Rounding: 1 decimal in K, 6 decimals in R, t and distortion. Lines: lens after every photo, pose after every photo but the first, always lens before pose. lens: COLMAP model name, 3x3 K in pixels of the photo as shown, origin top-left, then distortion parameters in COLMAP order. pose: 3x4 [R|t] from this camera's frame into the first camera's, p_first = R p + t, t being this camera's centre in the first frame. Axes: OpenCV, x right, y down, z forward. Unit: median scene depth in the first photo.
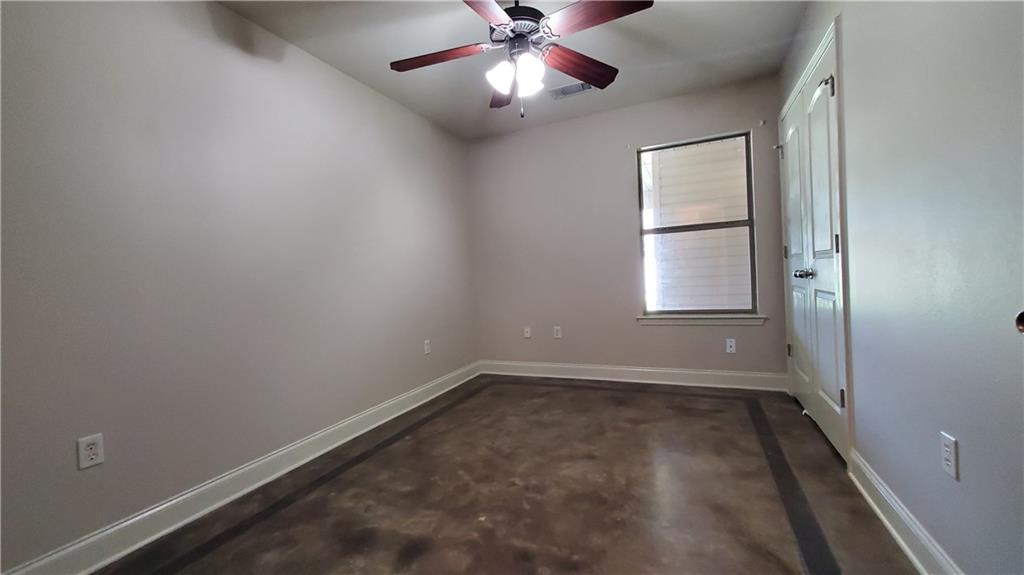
lens RADIAL K [[403.5, 0, 511.5], [0, 403.5, 287.1], [0, 0, 1]] dist [0.004957, 0.000073]
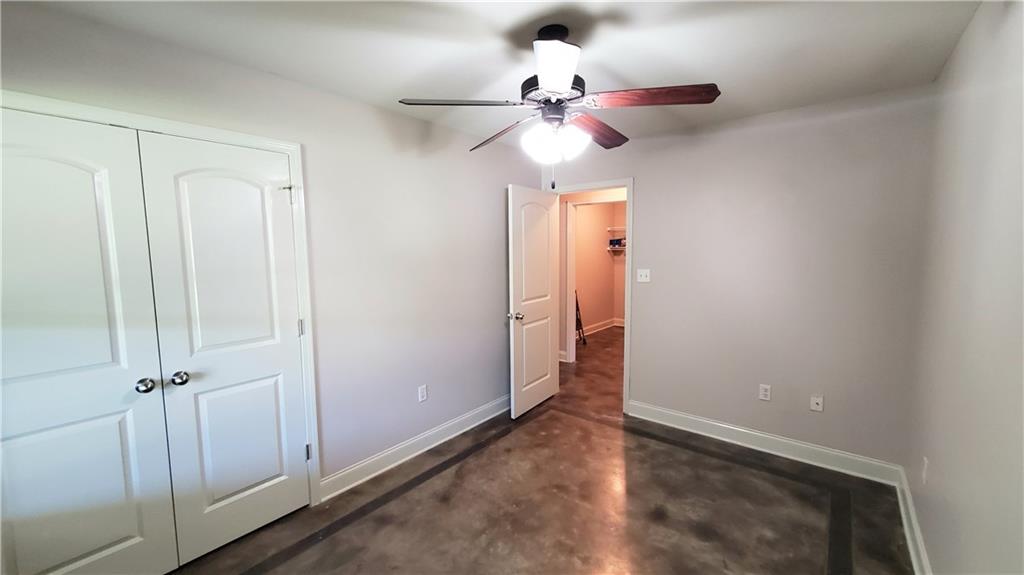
lens RADIAL K [[403.5, 0, 511.5], [0, 403.5, 287.1], [0, 0, 1]] dist [0.004957, 0.000073]
pose [[-0.964417, 0.038417, 0.261580, -0.103208], [0.069174, 0.991587, 0.109408, -0.282267], [-0.255176, 0.123609, -0.958961, 1.779303]]
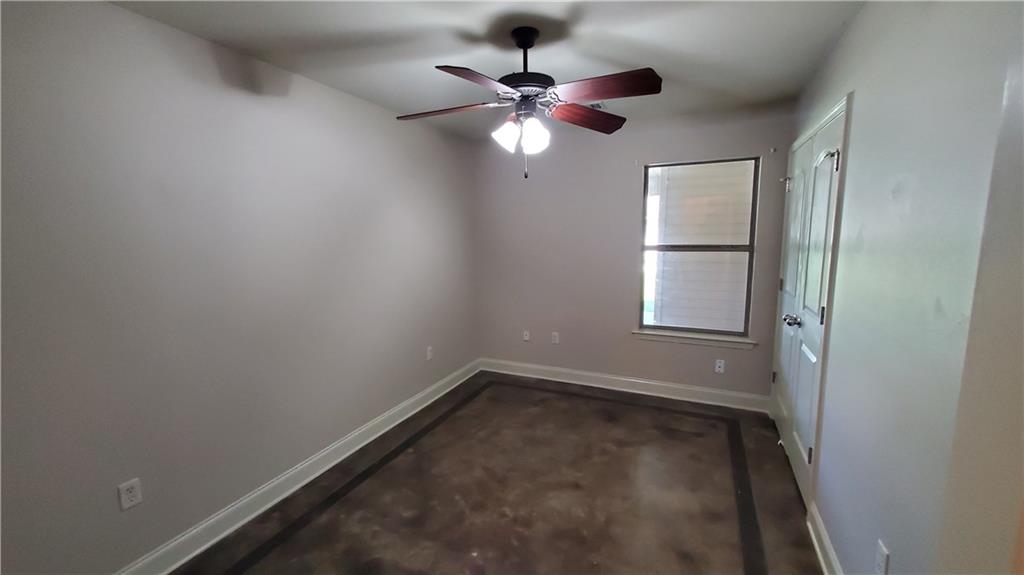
lens RADIAL K [[403.5, 0, 511.5], [0, 403.5, 287.1], [0, 0, 1]] dist [0.004957, 0.000073]
pose [[0.999190, 0.039495, -0.007733, 0.008206], [-0.038383, 0.992974, 0.111936, -0.240496], [0.012100, -0.111548, 0.993685, -0.033063]]
